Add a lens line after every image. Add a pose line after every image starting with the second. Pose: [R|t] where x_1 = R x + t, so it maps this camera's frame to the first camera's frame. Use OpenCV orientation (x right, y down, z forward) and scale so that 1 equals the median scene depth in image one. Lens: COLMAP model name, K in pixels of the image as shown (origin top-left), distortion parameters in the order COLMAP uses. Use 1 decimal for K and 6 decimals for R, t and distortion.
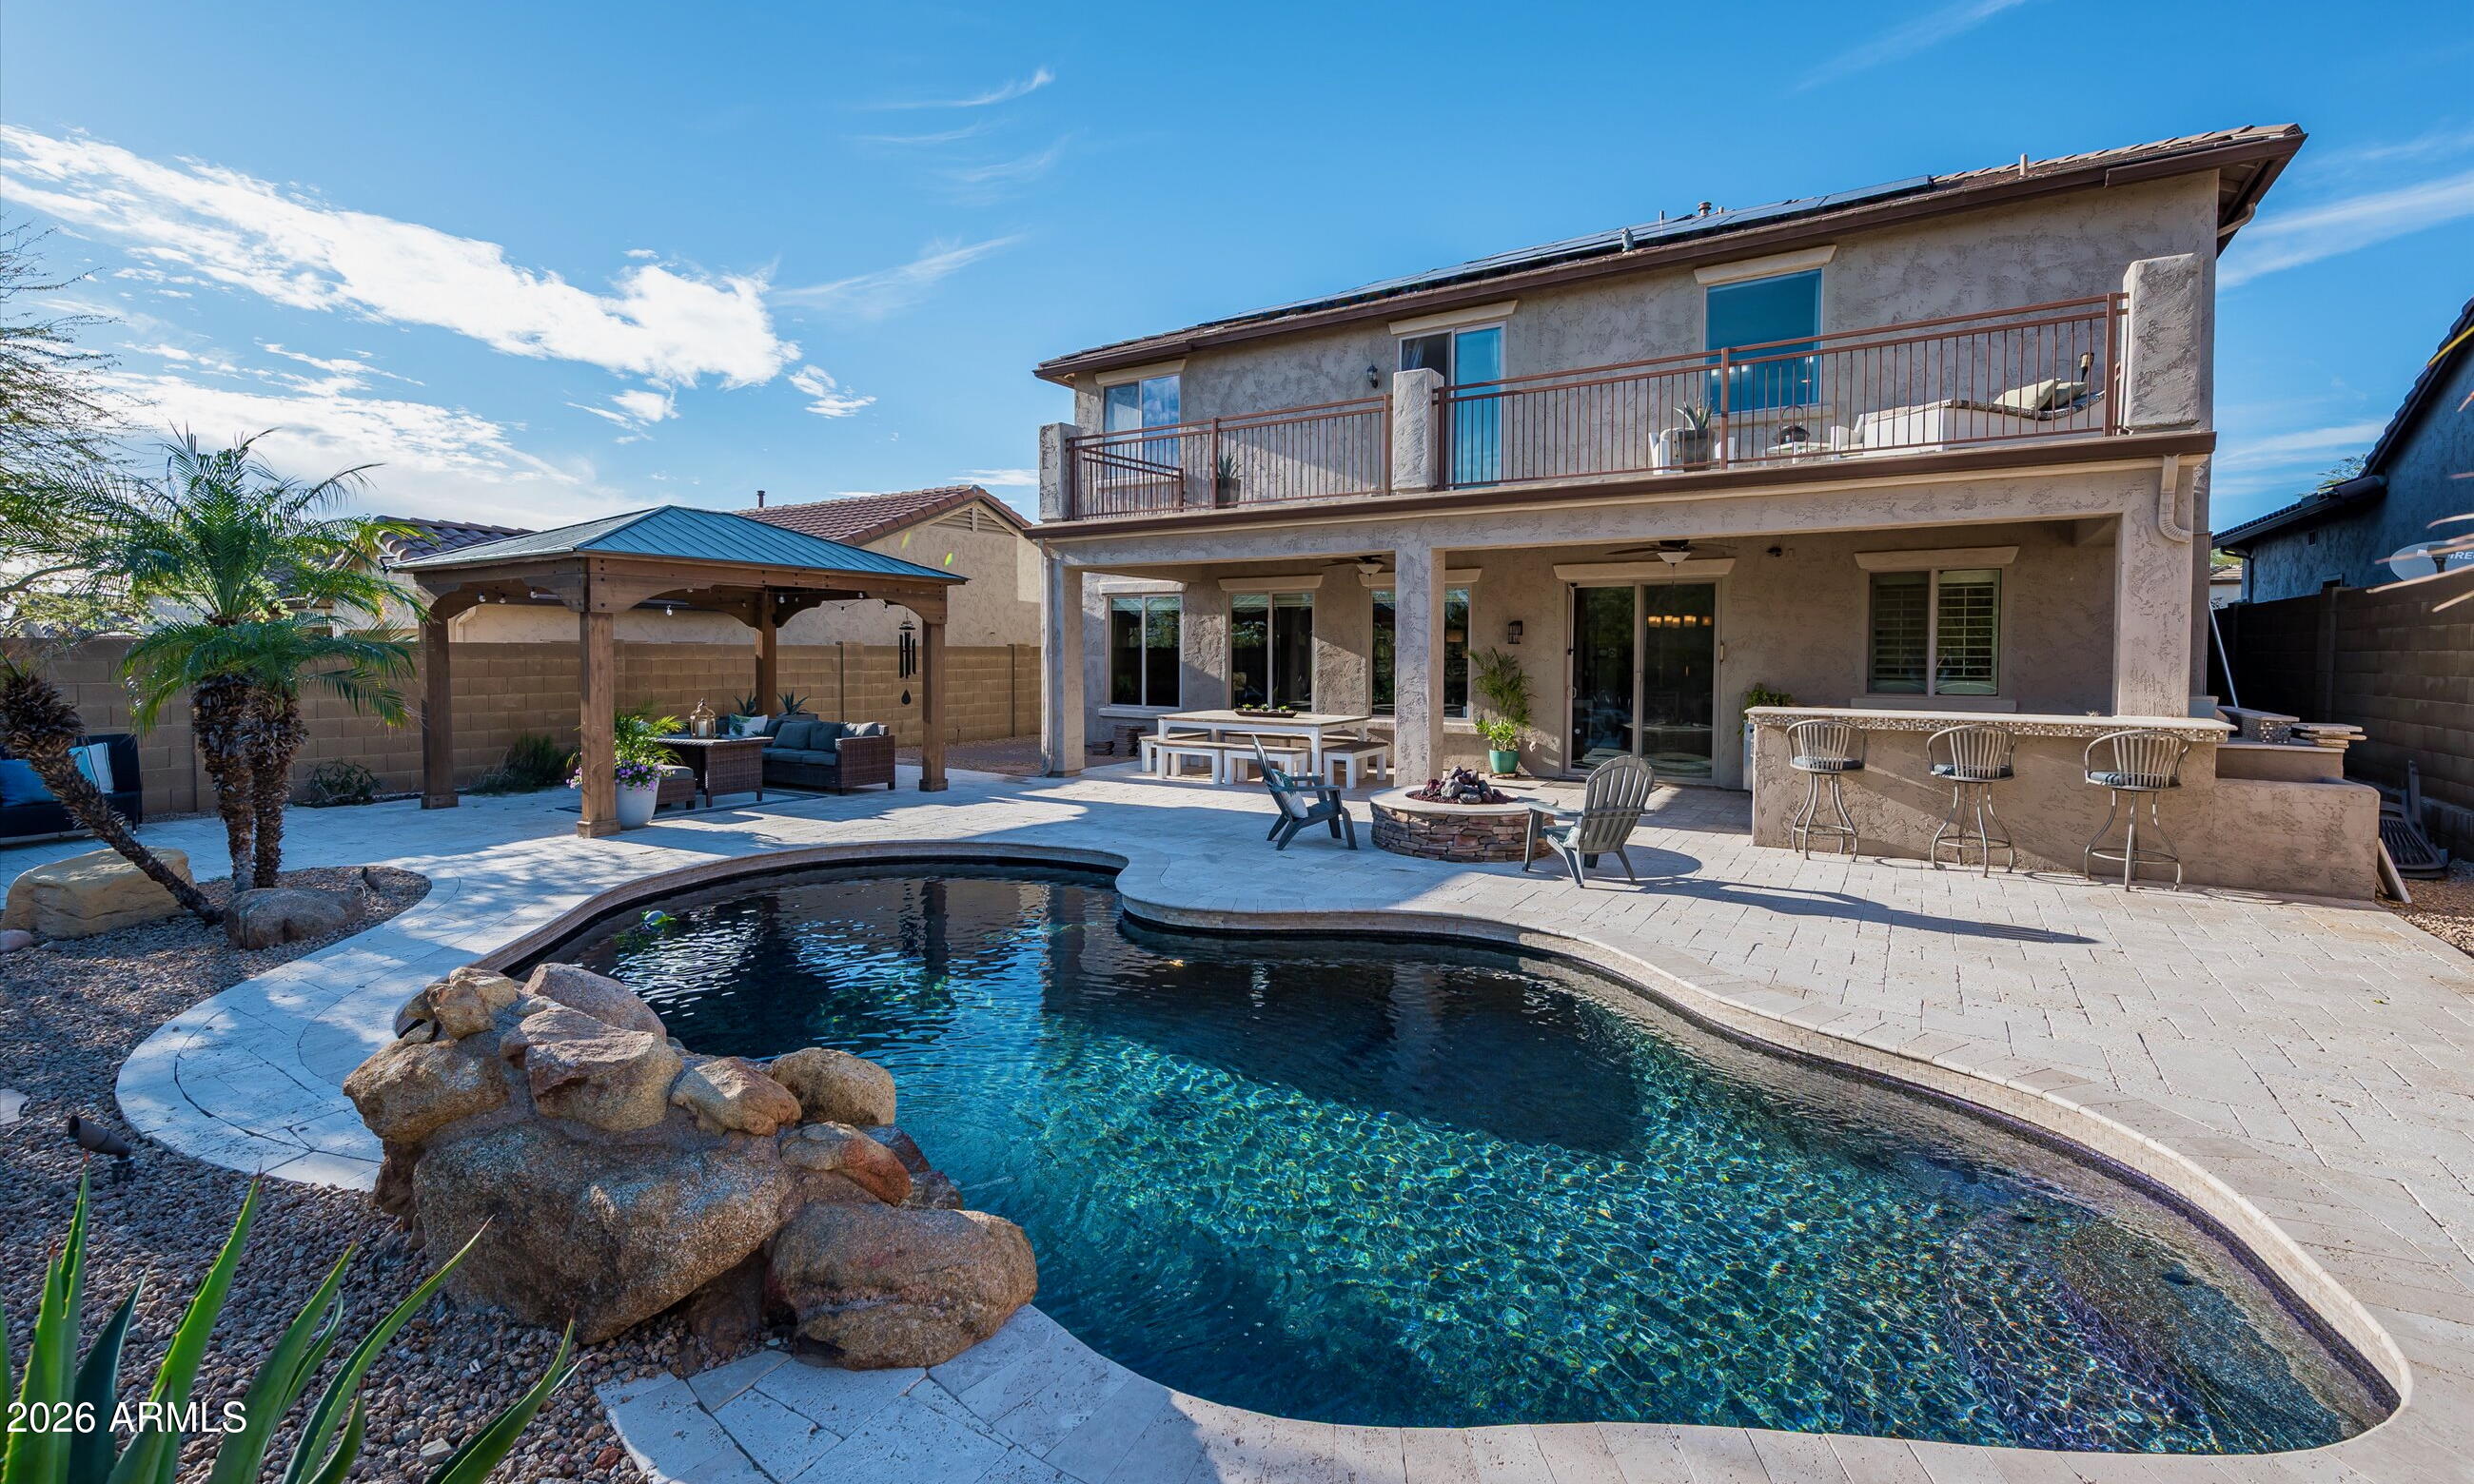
lens RADIAL K [[1072.6, 0, 1236.8], [0, 1072.6, 722.2], [0, 0, 1]] dist [0.002912, 0.000273]
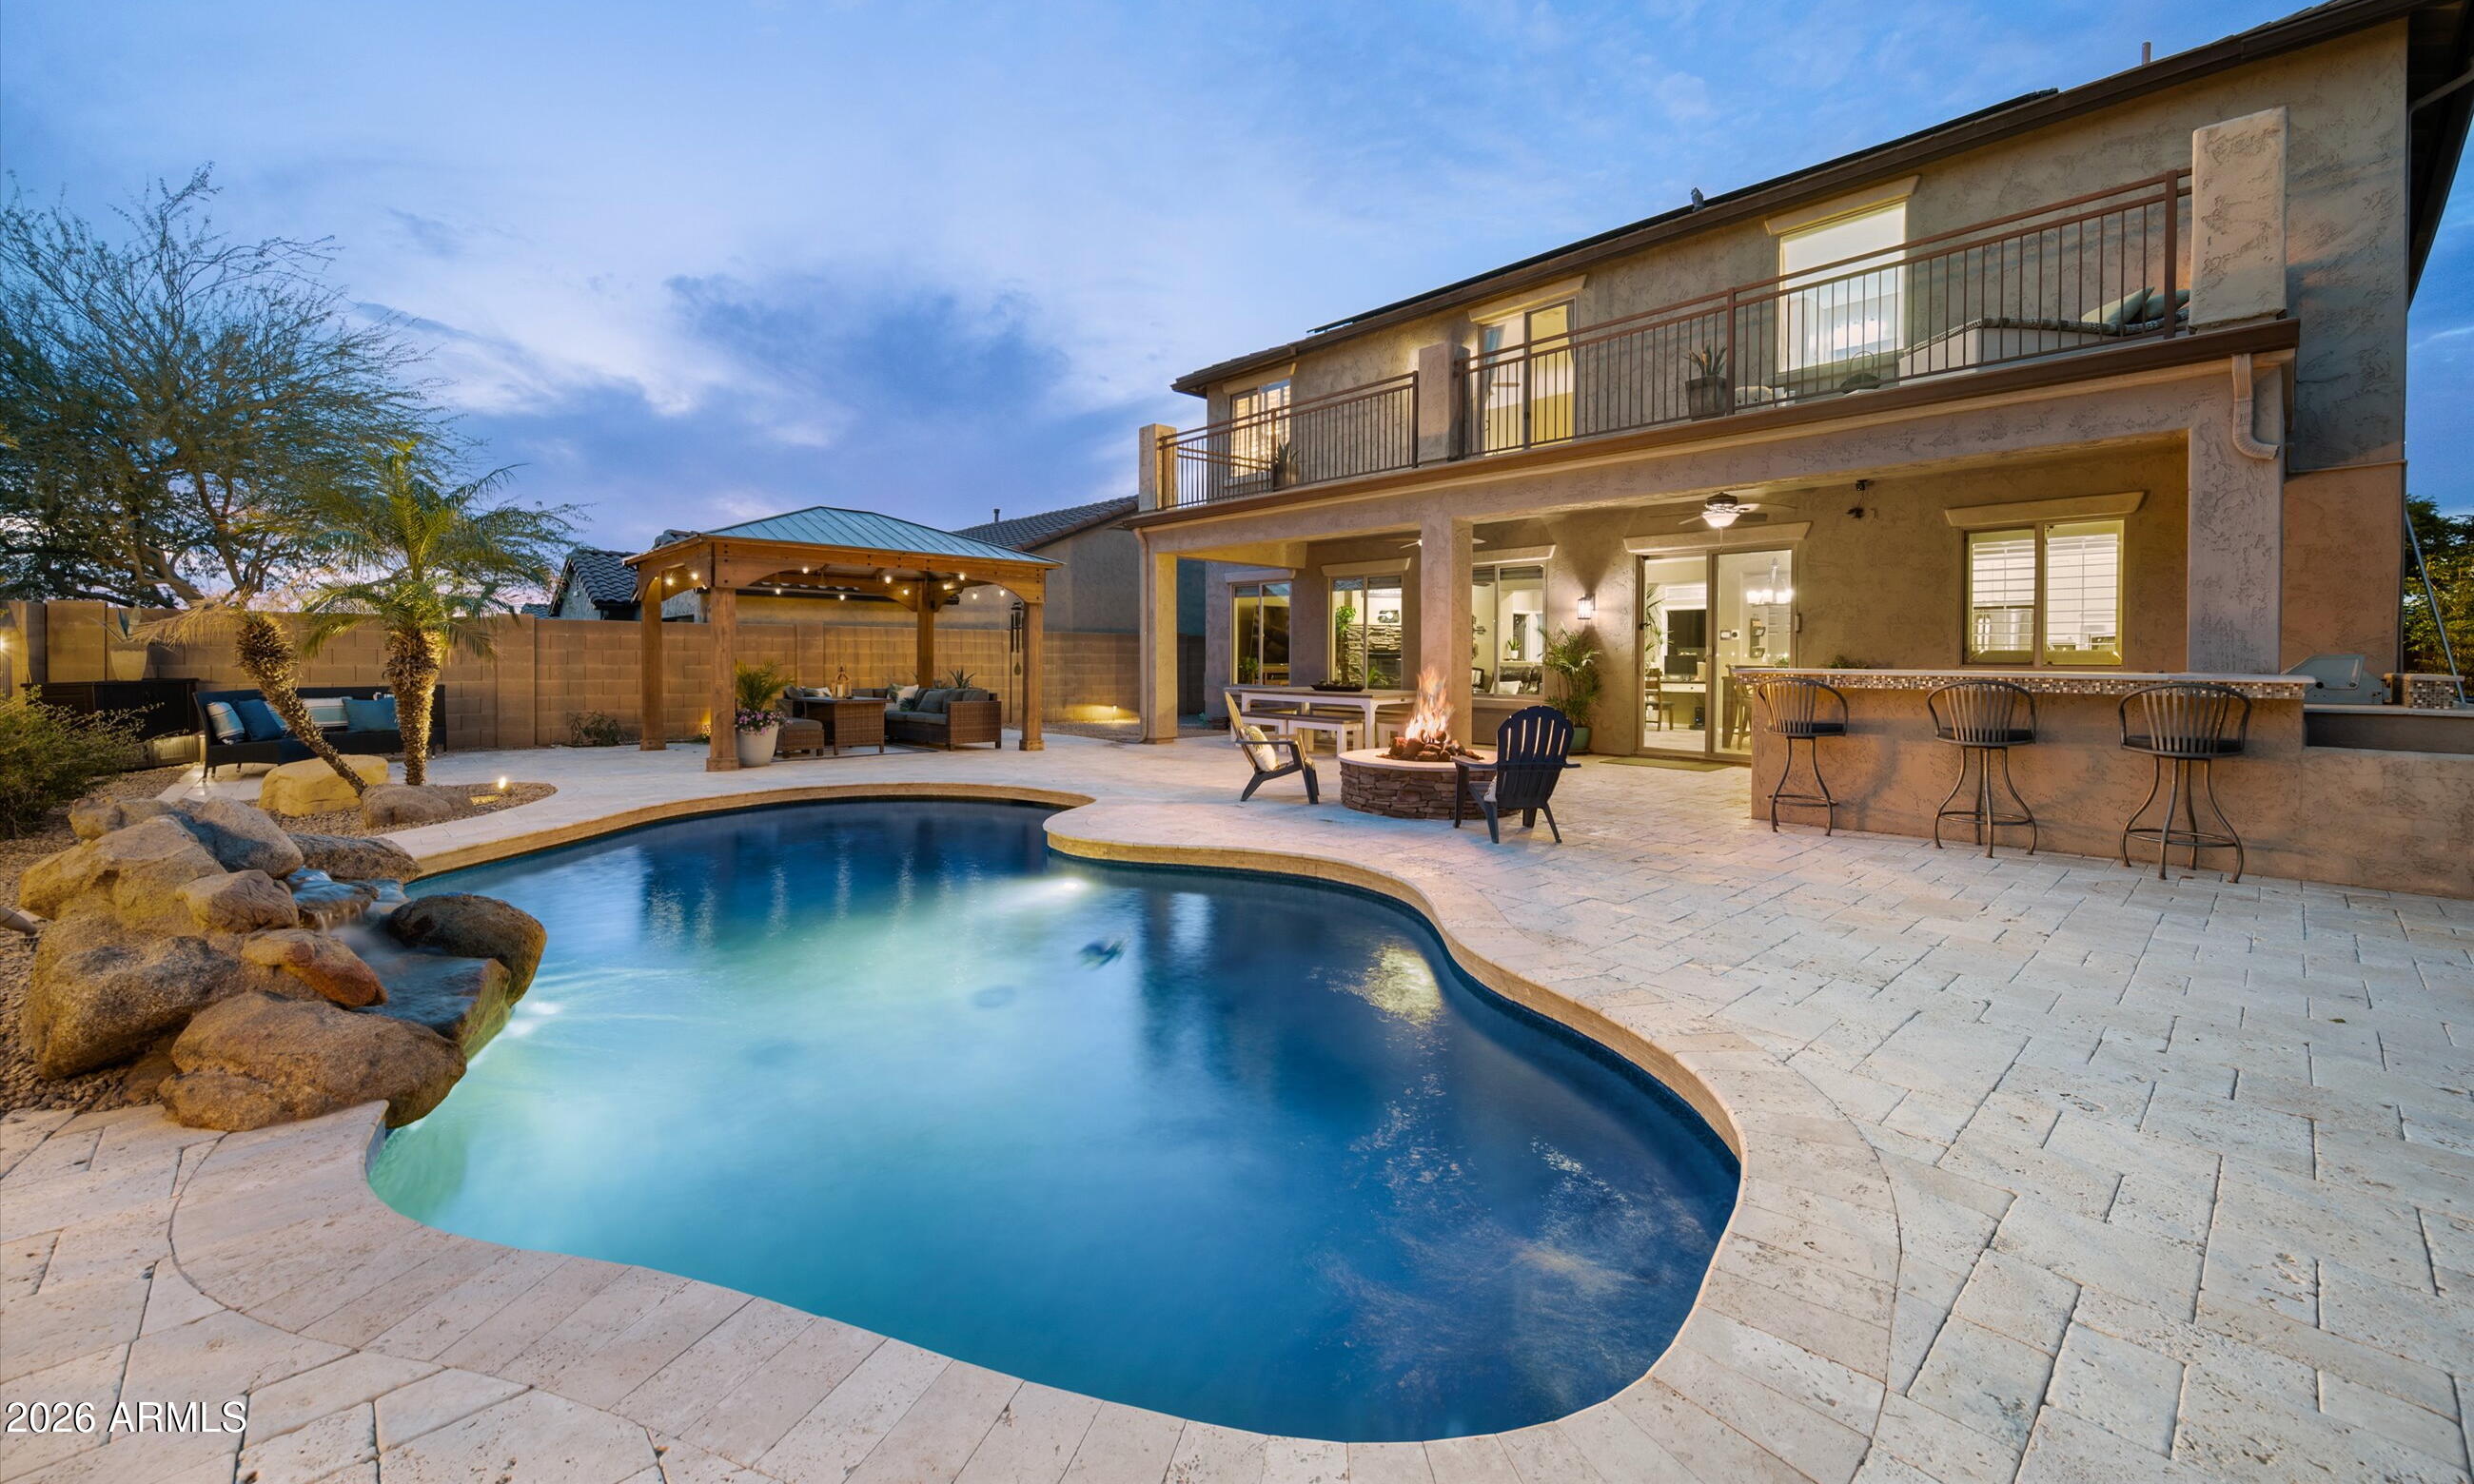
lens RADIAL K [[985.2, 0, 1246.7], [0, 985.2, 691.8], [0, 0, 1]] dist [0.006697, -0.000386]
pose [[0.967060, 0.011323, -0.254295, 0.284357], [-0.020004, 0.999301, -0.031579, 0.042937], [0.253760, 0.035626, 0.966611, 0.070482]]
